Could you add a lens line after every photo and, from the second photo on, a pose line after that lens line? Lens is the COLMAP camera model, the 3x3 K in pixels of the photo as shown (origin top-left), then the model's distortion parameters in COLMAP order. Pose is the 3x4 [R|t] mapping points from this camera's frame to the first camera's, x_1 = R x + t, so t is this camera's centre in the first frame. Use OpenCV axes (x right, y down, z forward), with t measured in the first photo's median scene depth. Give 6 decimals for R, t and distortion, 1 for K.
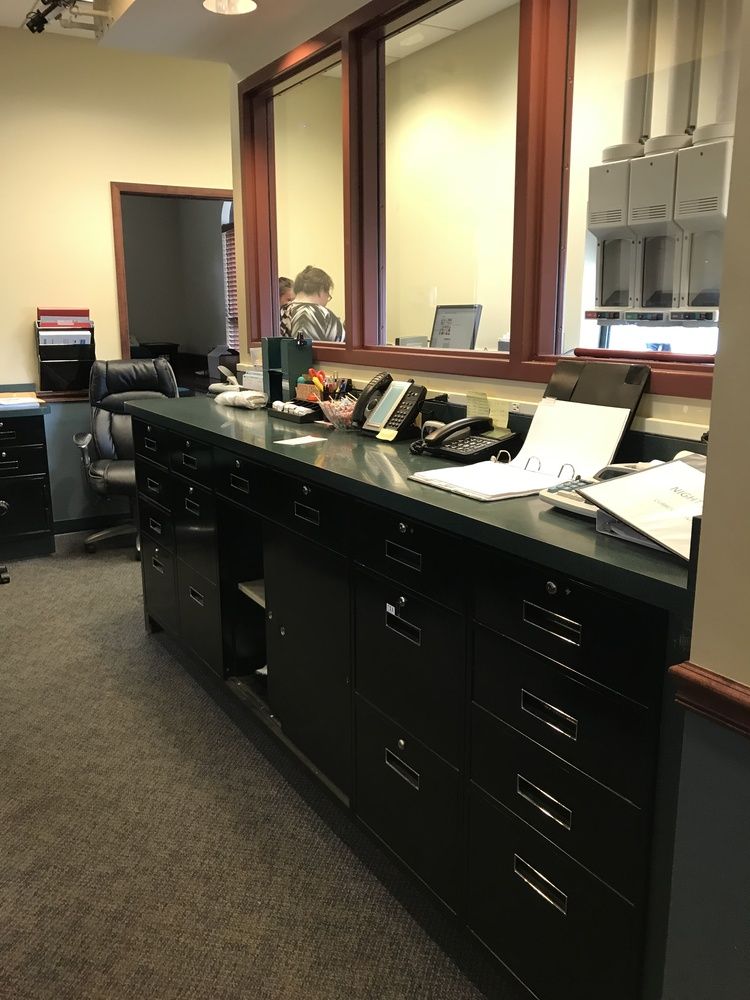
lens RADIAL K [[840.1, 0, 374.3], [0, 840.1, 491.3], [0, 0, 1]] dist [0.004657, 0.013022]
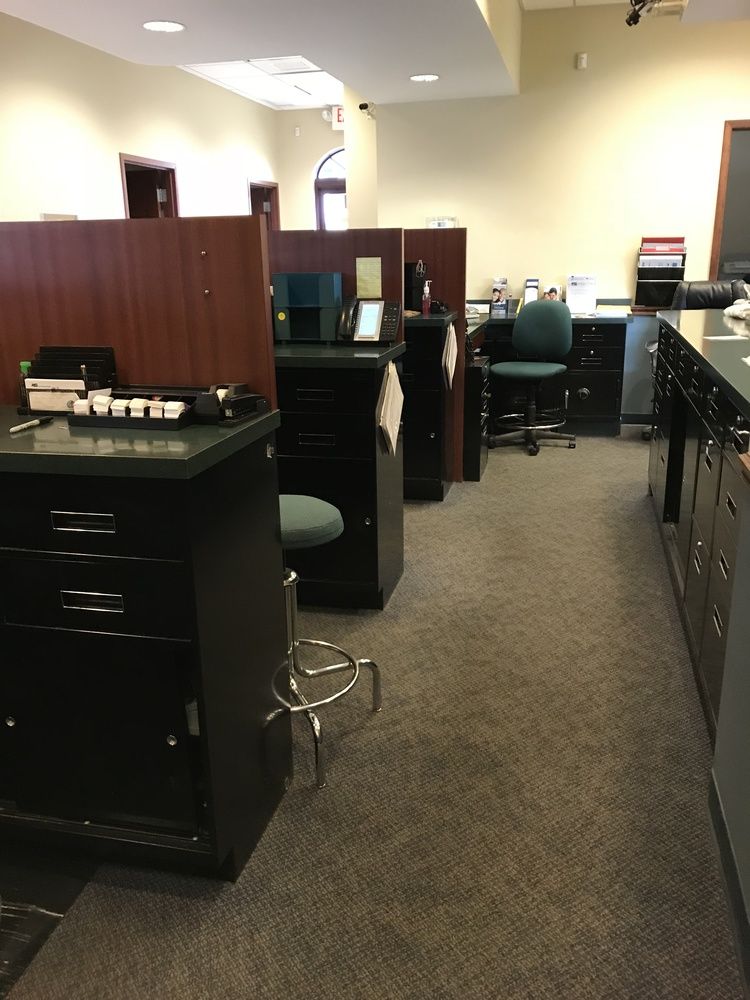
lens RADIAL K [[840.1, 0, 379.1], [0, 840.1, 504.2], [0, 0, 1]] dist [0.004657, 0.013022]
pose [[0.713994, 0.196964, -0.671876, 0.316368], [-0.131270, 0.980257, 0.147868, 0.047475], [0.687736, -0.017380, 0.725753, -0.226088]]
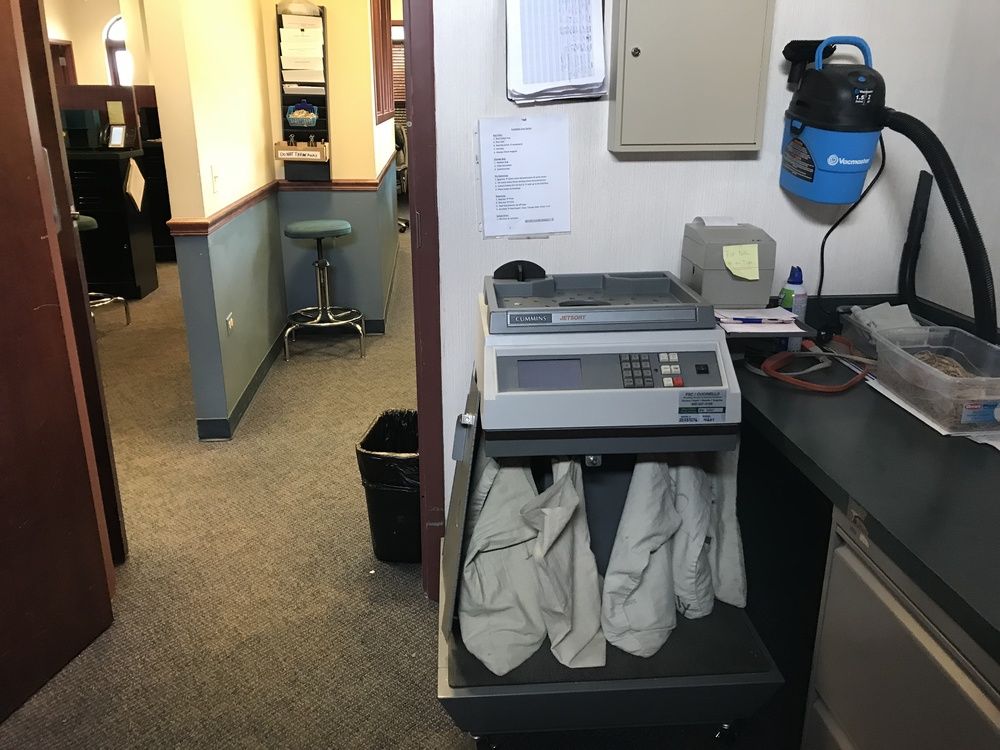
lens RADIAL K [[840.1, 0, 502.9], [0, 840.1, 369.3], [0, 0, 1]] dist [0.004657, 0.013022]
pose [[0.900396, 0.132595, -0.414375, 1.078128], [-0.091956, 0.988910, 0.116627, 0.177747], [0.425243, -0.066906, 0.902603, -0.762983]]
